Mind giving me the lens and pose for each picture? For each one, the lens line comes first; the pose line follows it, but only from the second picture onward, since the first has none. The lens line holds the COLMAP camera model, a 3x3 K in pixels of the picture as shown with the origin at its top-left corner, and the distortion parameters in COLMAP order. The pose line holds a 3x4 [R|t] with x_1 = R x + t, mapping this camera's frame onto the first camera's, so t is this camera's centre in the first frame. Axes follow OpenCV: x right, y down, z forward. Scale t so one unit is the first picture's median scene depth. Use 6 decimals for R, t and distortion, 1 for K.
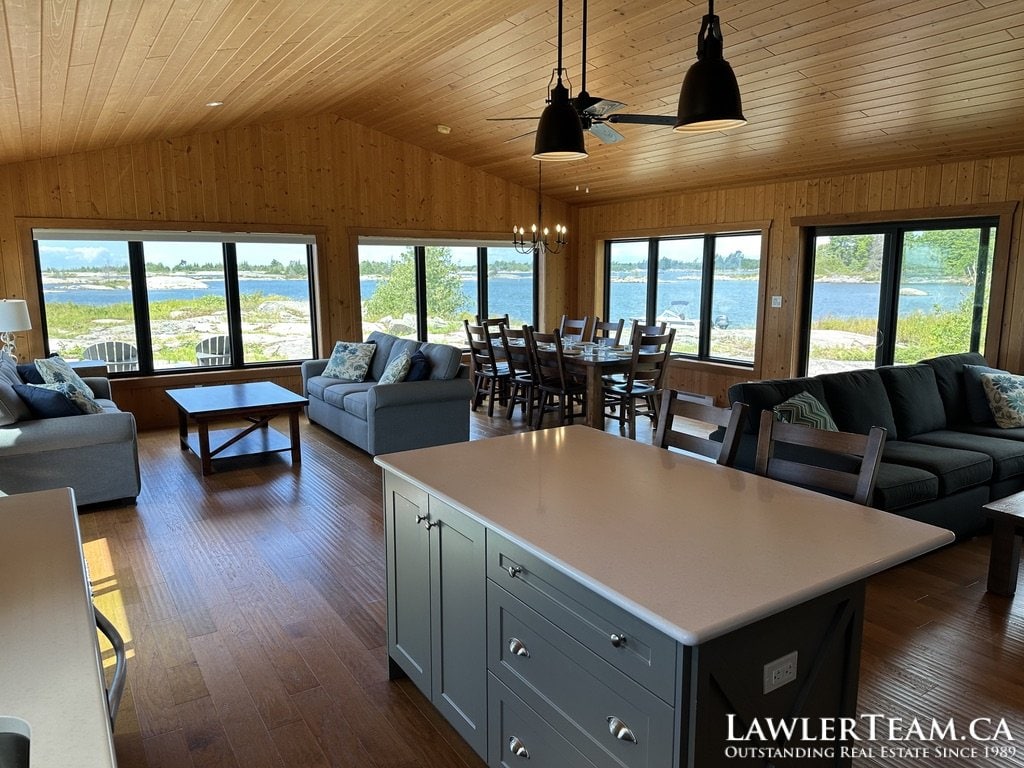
lens RADIAL K [[713.7, 0, 515.5], [0, 713.7, 381.3], [0, 0, 1]] dist [0.144846, -0.205981]
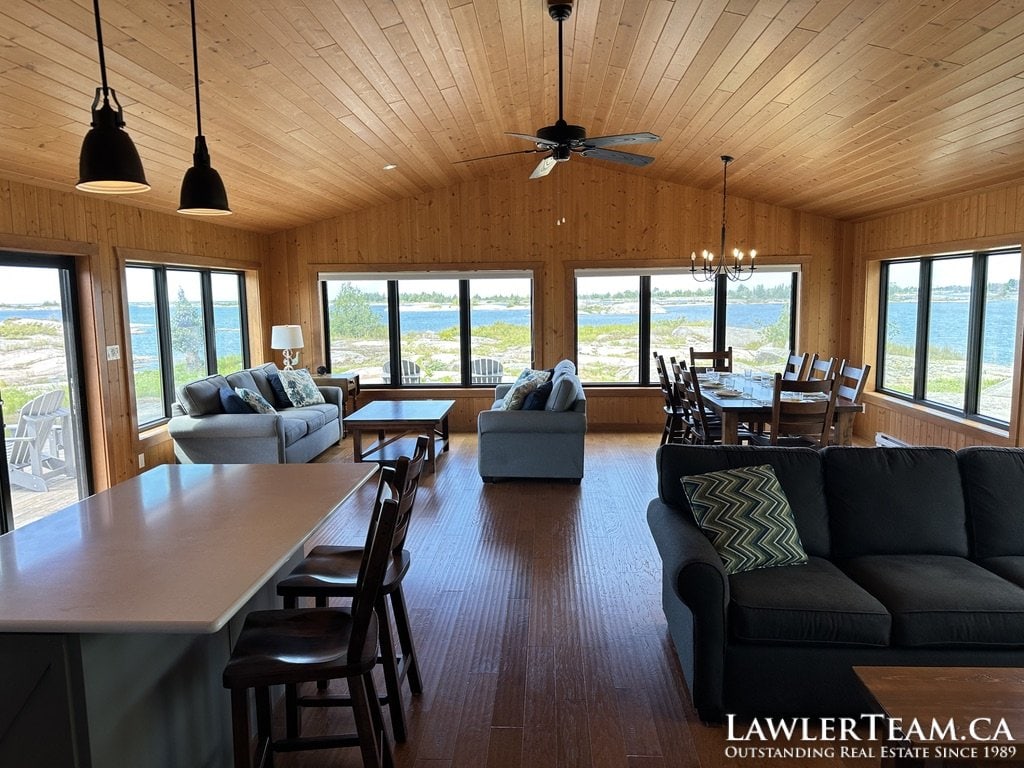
lens RADIAL K [[713.7, 0, 515.5], [0, 713.7, 381.3], [0, 0, 1]] dist [0.144846, -0.205981]
pose [[0.814059, 0.062734, -0.577384, 0.339245], [-0.081816, 0.996622, -0.007069, -0.025959], [0.574990, 0.052994, 0.816442, 0.117035]]
